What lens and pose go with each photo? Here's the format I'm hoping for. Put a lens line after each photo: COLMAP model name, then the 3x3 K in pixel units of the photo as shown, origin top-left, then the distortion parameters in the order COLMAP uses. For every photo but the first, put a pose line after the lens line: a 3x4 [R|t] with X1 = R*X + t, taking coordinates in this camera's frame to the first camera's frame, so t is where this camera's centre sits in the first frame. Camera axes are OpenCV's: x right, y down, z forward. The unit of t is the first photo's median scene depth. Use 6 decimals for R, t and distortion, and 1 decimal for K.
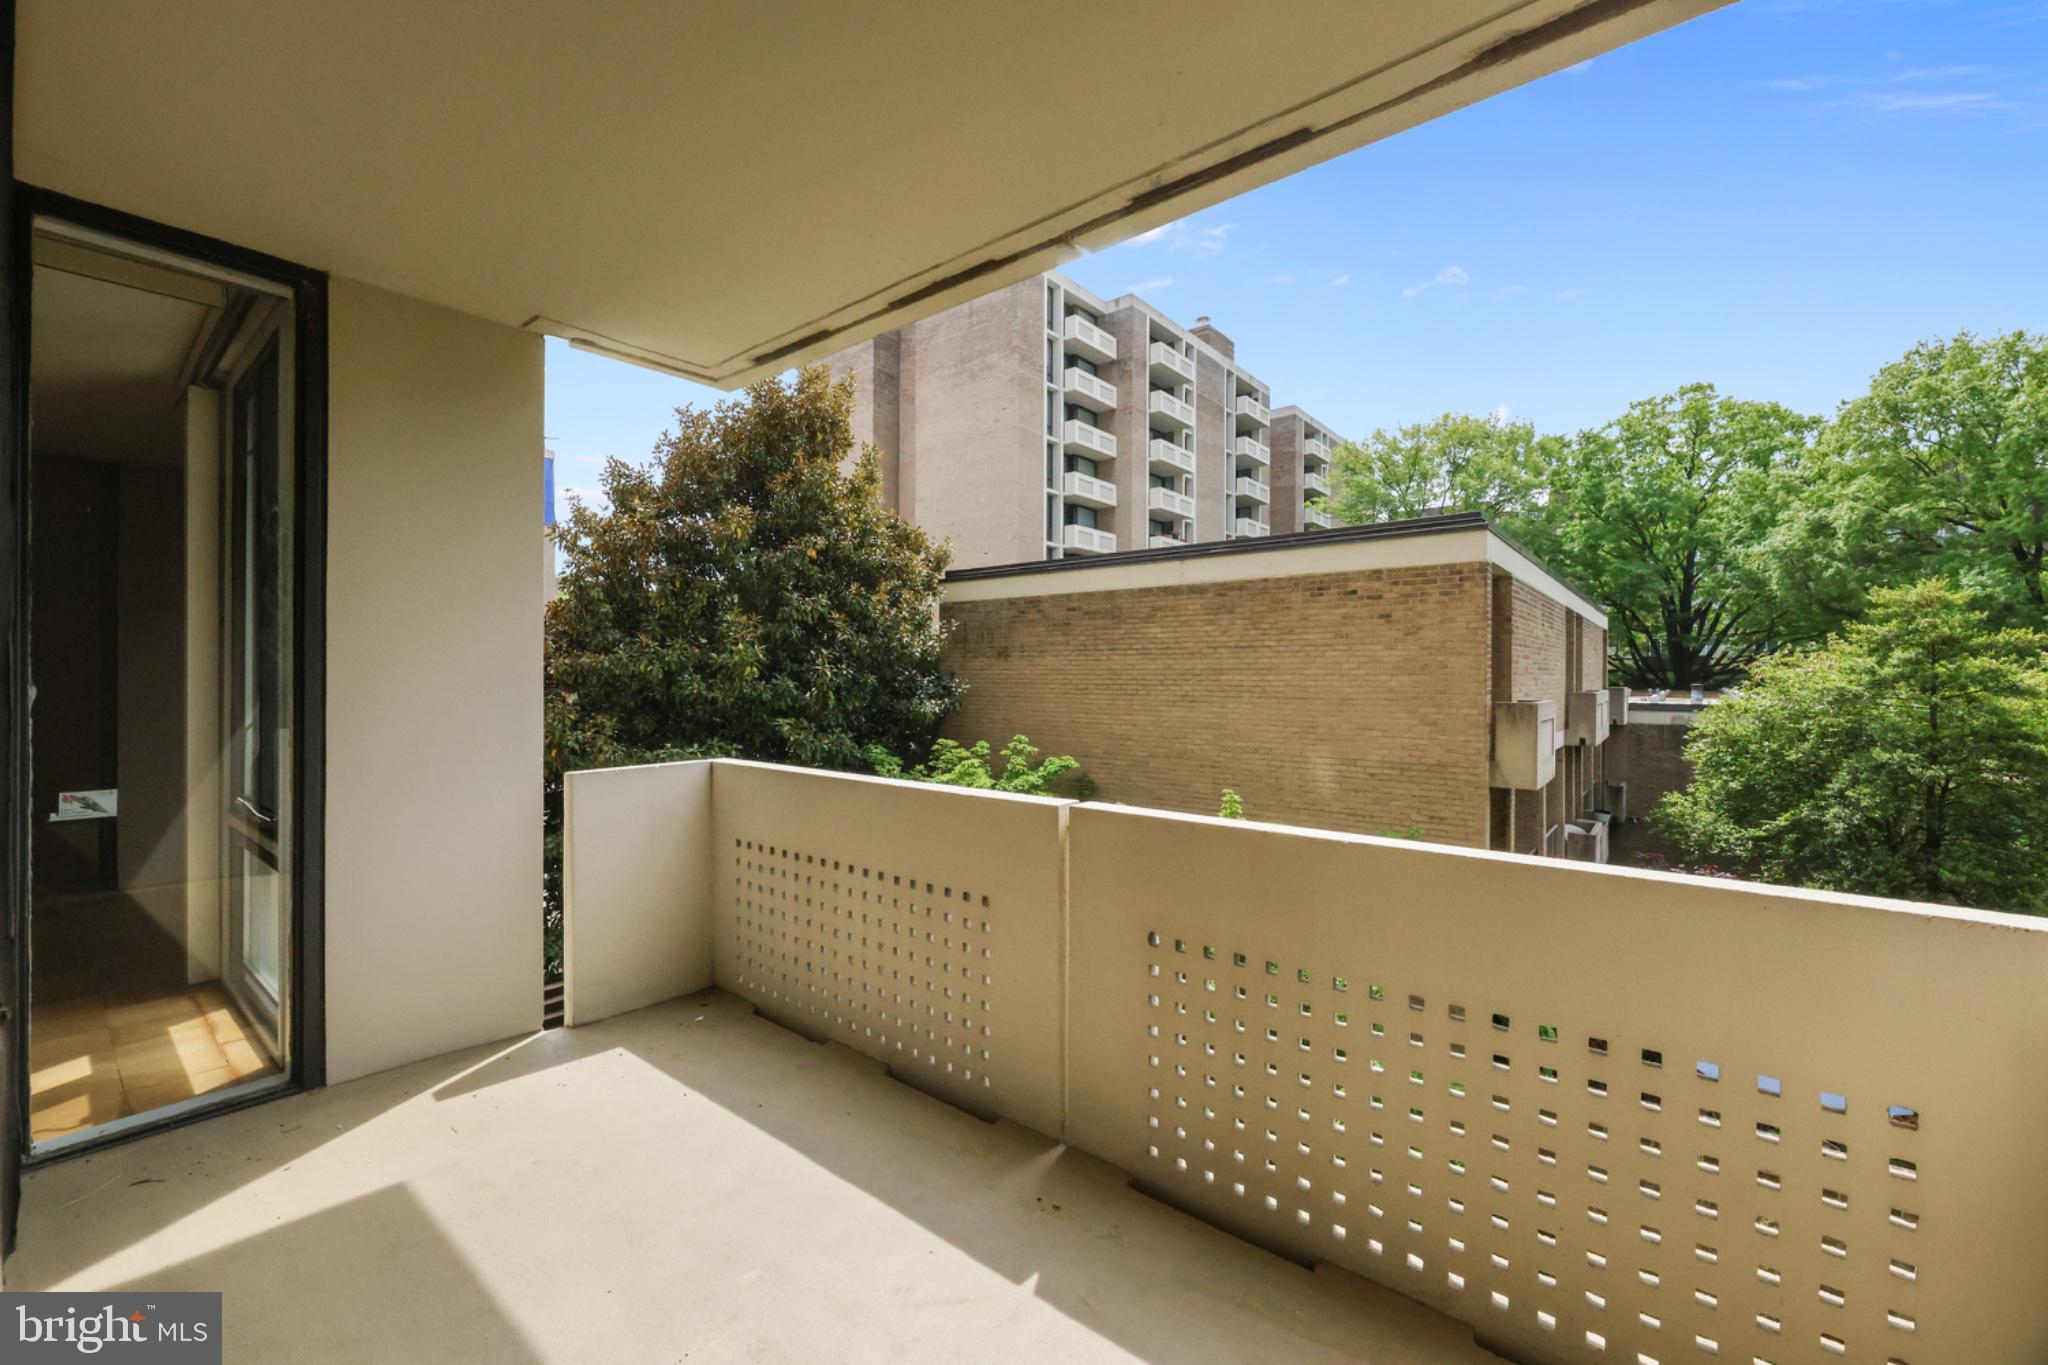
lens RADIAL K [[825.6, 0, 1030.5], [0, 825.6, 674.2], [0, 0, 1]] dist [0.008109, -0.000417]
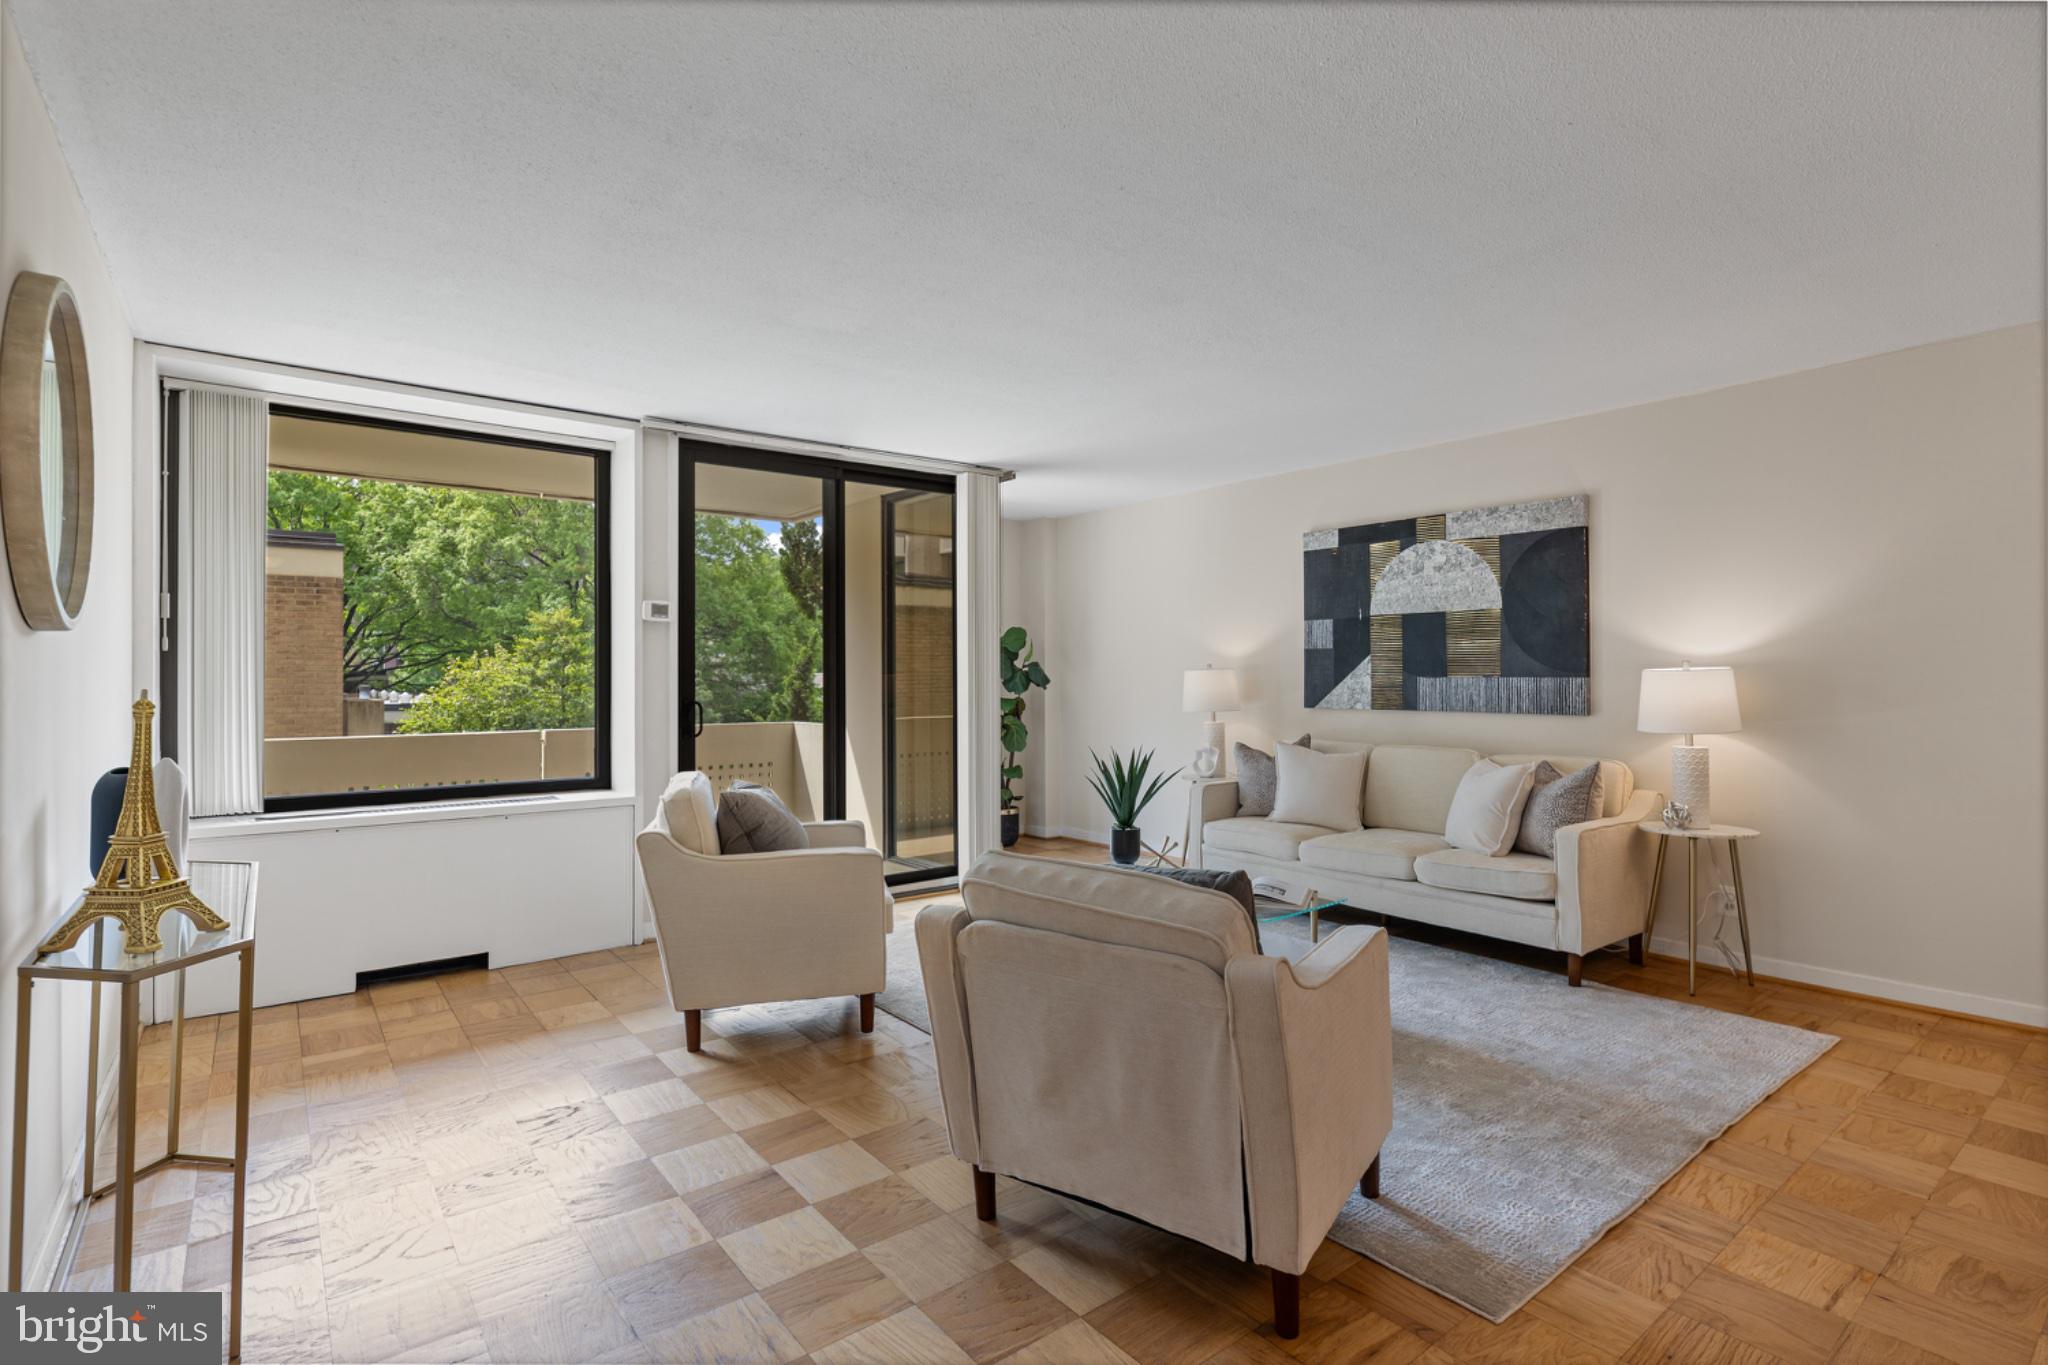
lens RADIAL K [[981.1, 0, 1032.1], [0, 981.1, 669.3], [0, 0, 1]] dist [-0.001215, -0.000337]
pose [[0.225948, 0.002659, 0.974136, -0.179754], [0.004581, 0.999982, -0.003792, 0.000047], [-0.974129, 0.005319, 0.225931, -0.078740]]
